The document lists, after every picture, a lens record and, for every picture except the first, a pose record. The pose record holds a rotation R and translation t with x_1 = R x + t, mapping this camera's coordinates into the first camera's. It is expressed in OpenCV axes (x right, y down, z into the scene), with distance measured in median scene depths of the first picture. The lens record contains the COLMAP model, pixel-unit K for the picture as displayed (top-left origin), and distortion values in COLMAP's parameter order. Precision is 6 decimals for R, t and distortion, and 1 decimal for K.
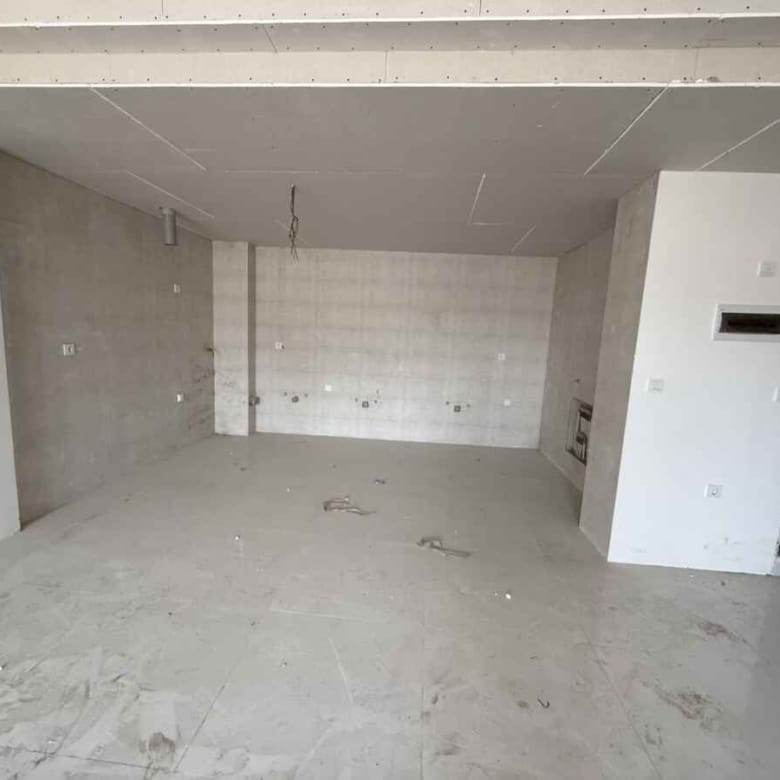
lens RADIAL K [[417.9, 0, 390.0], [0, 417.9, 390.0], [0, 0, 1]] dist [-0.004169, -0.001021]
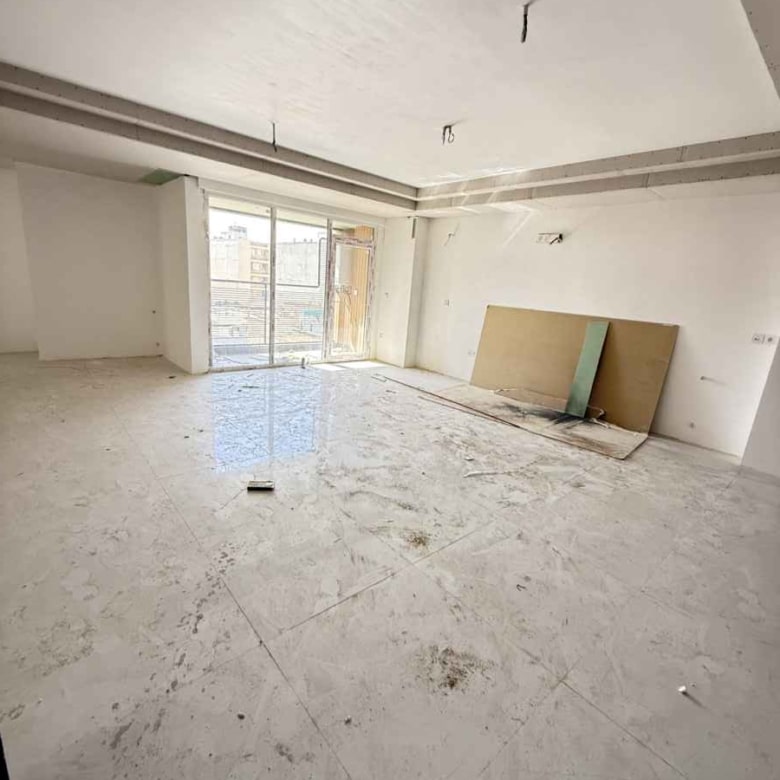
lens RADIAL K [[417.9, 0, 390.0], [0, 417.9, 390.0], [0, 0, 1]] dist [-0.004169, -0.001021]
pose [[-0.683774, 0.083417, -0.724910, 1.483201], [-0.209488, 0.929182, 0.304524, -0.081936], [0.698976, 0.360086, -0.617876, 1.287663]]
